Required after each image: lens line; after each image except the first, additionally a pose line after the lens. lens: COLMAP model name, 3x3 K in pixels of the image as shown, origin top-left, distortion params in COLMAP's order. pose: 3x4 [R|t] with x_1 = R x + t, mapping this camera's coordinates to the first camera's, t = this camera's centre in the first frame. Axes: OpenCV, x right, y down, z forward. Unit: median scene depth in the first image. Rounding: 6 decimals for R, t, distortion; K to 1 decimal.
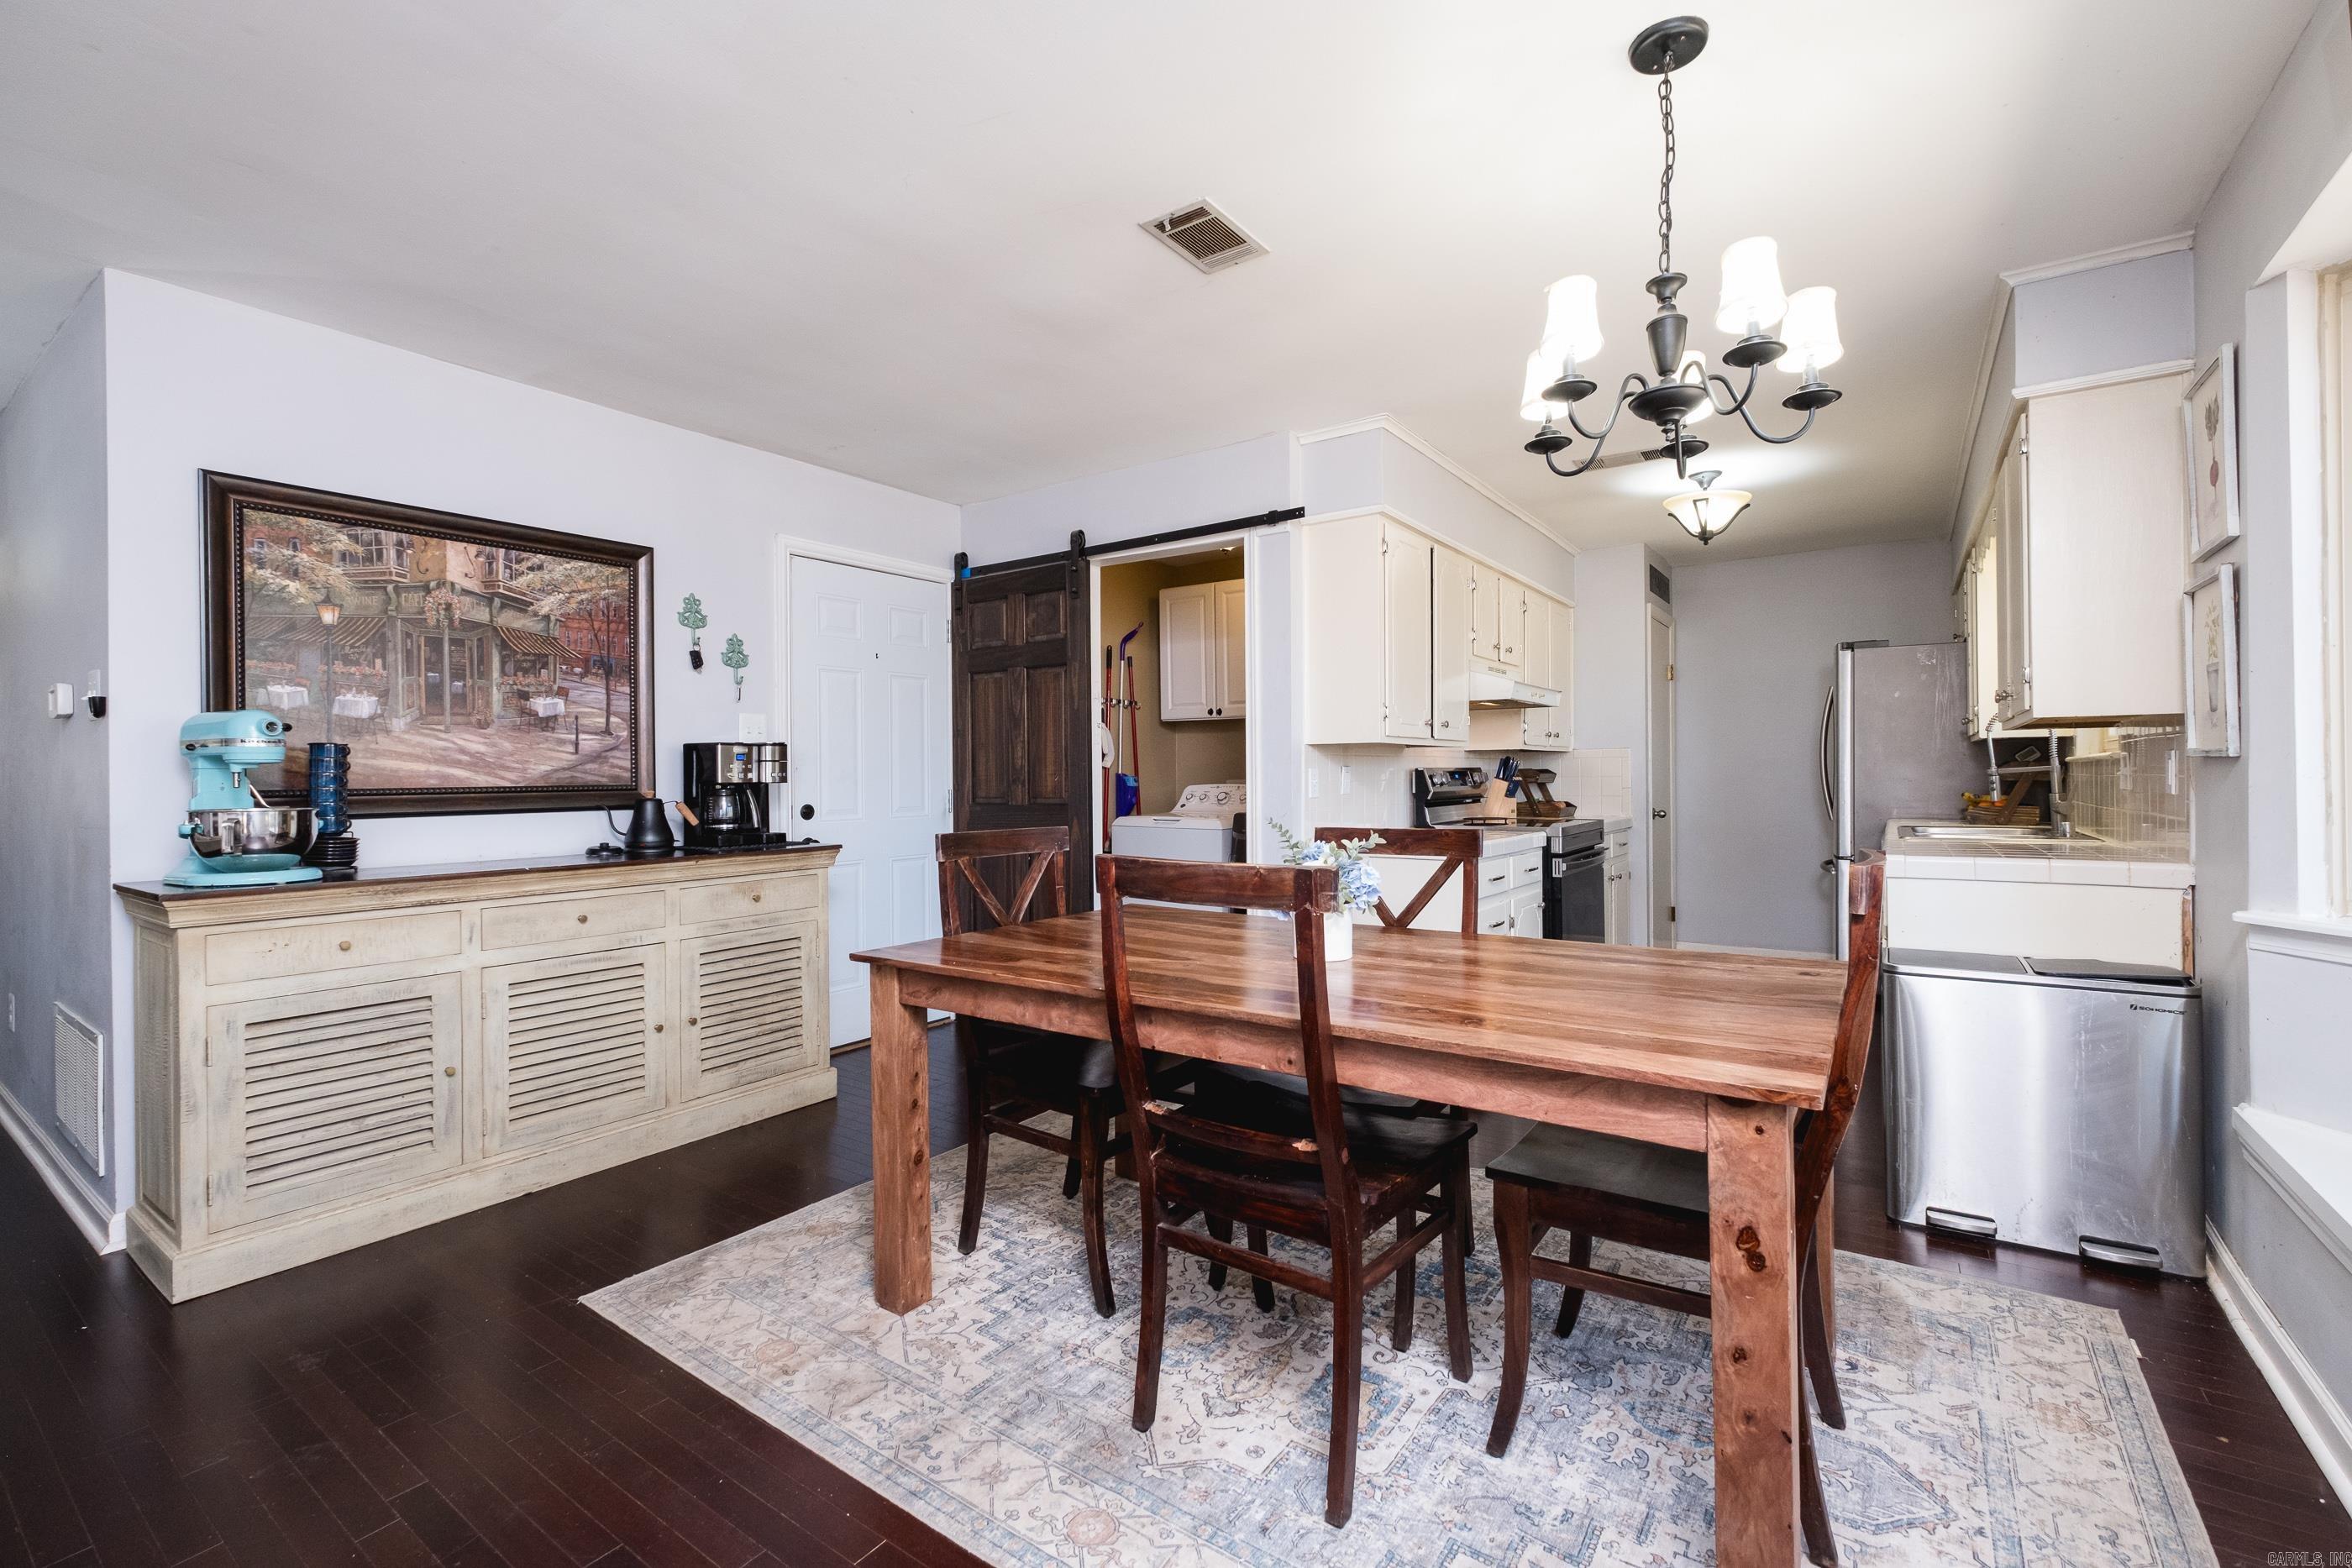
lens RADIAL K [[1002.4, 0, 1180.6], [0, 1002.4, 781.3], [0, 0, 1]] dist [0.010541, -0.000415]
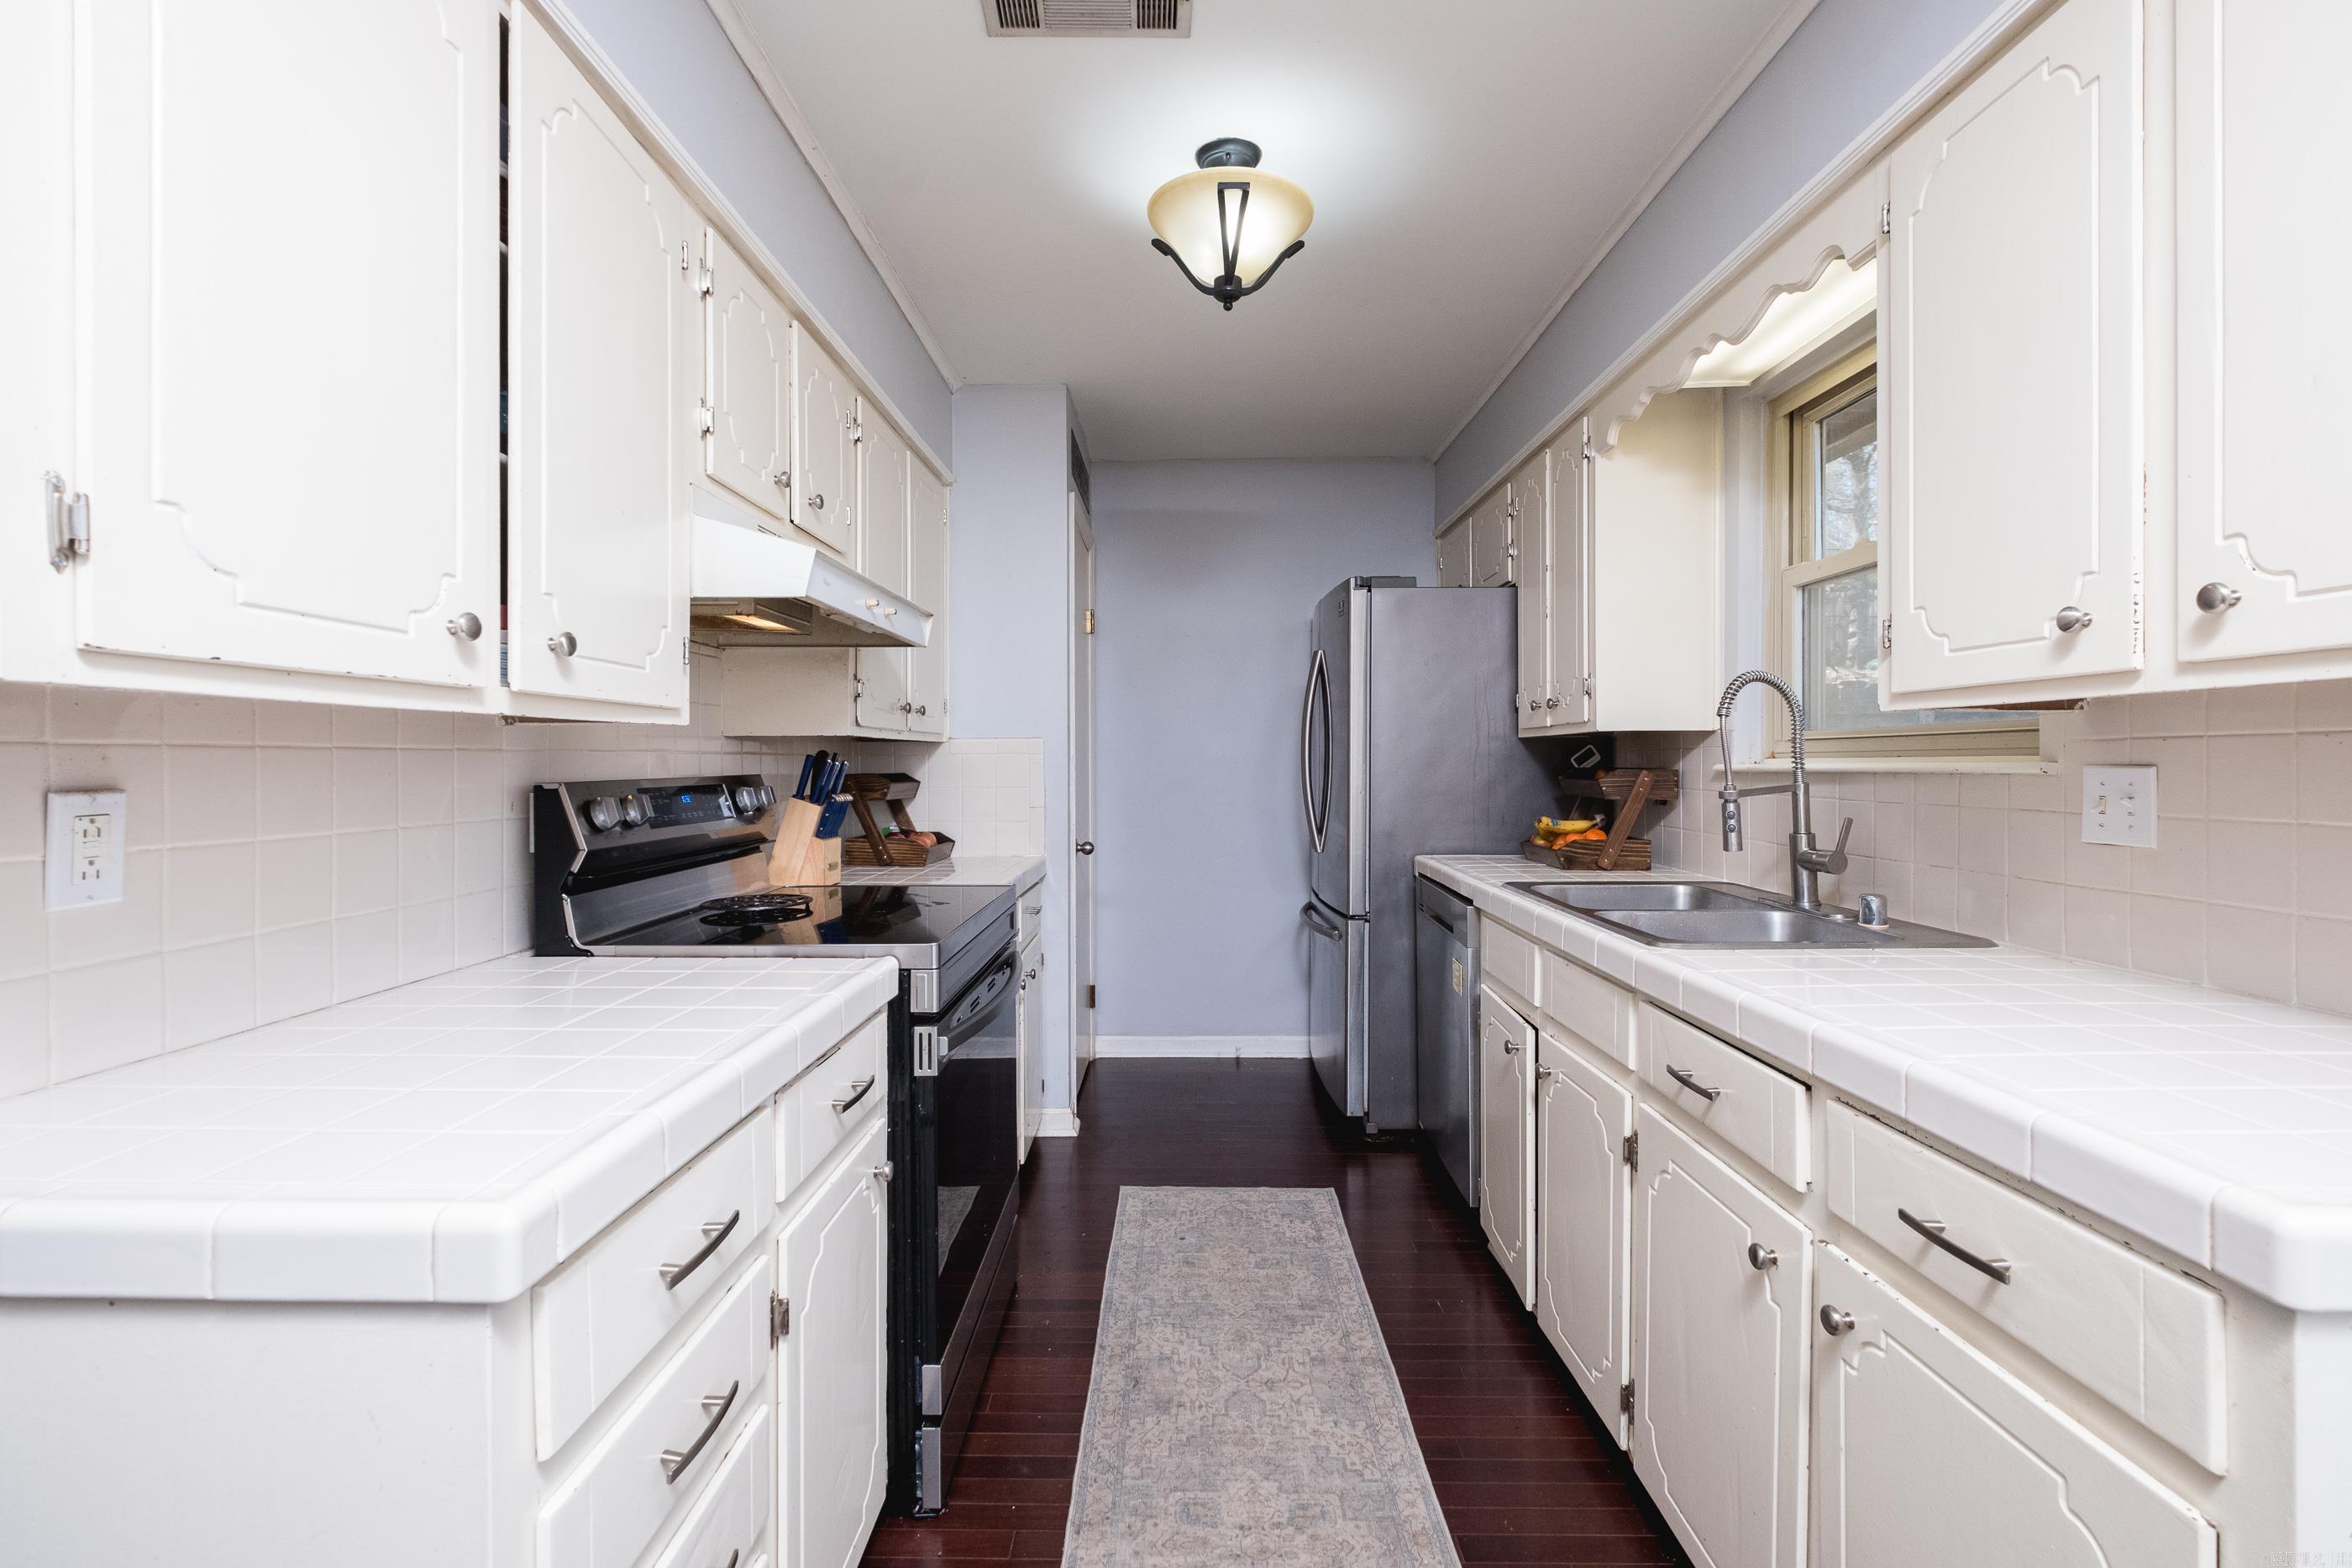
lens RADIAL K [[1023.3, 0, 1177.7], [0, 1023.3, 769.3], [0, 0, 1]] dist [0.017706, -0.011083]
pose [[0.822382, 0.001528, 0.568933, 0.298519], [-0.001625, 0.999999, -0.000337, -0.024953], [-0.568933, -0.000647, 0.822384, 0.804052]]
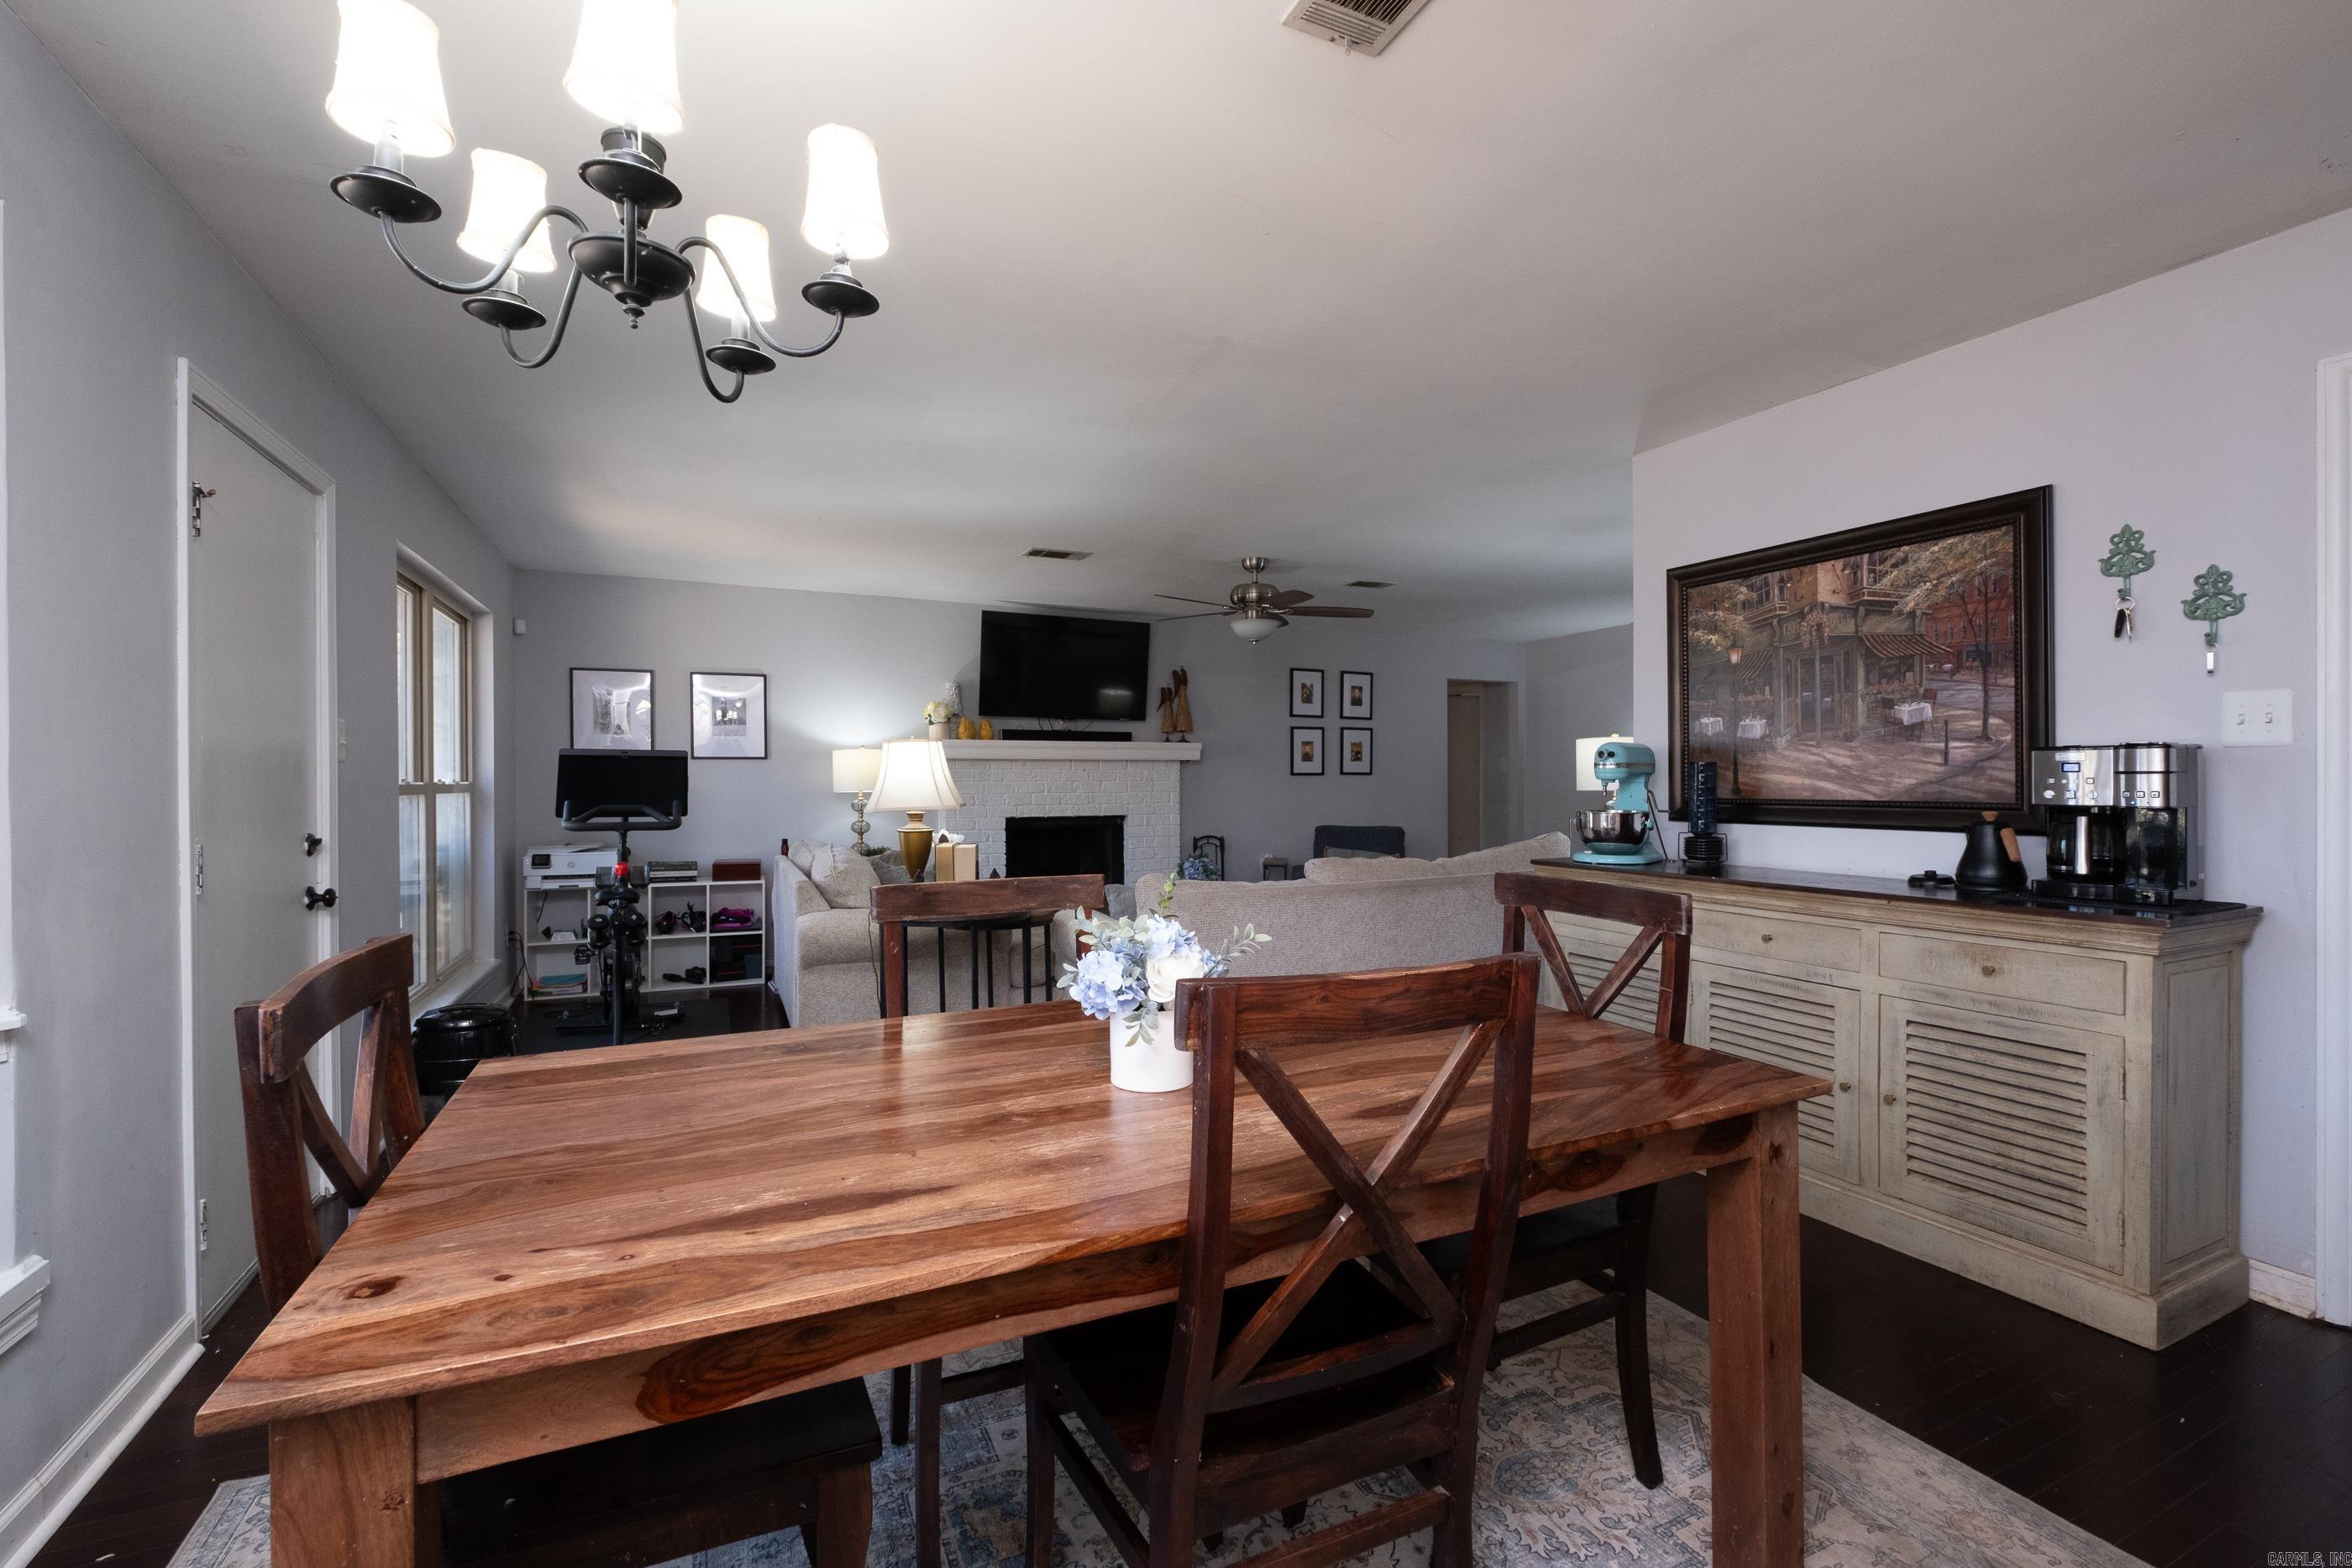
lens RADIAL K [[1018.6, 0, 1176.0], [0, 1018.6, 784.0], [0, 0, 1]] dist [0.004651, -0.004852]
pose [[-0.490366, 0.016715, -0.871356, 0.486395], [0.003401, 0.999845, 0.017266, -0.028798], [0.871510, 0.005503, -0.490347, 0.872819]]
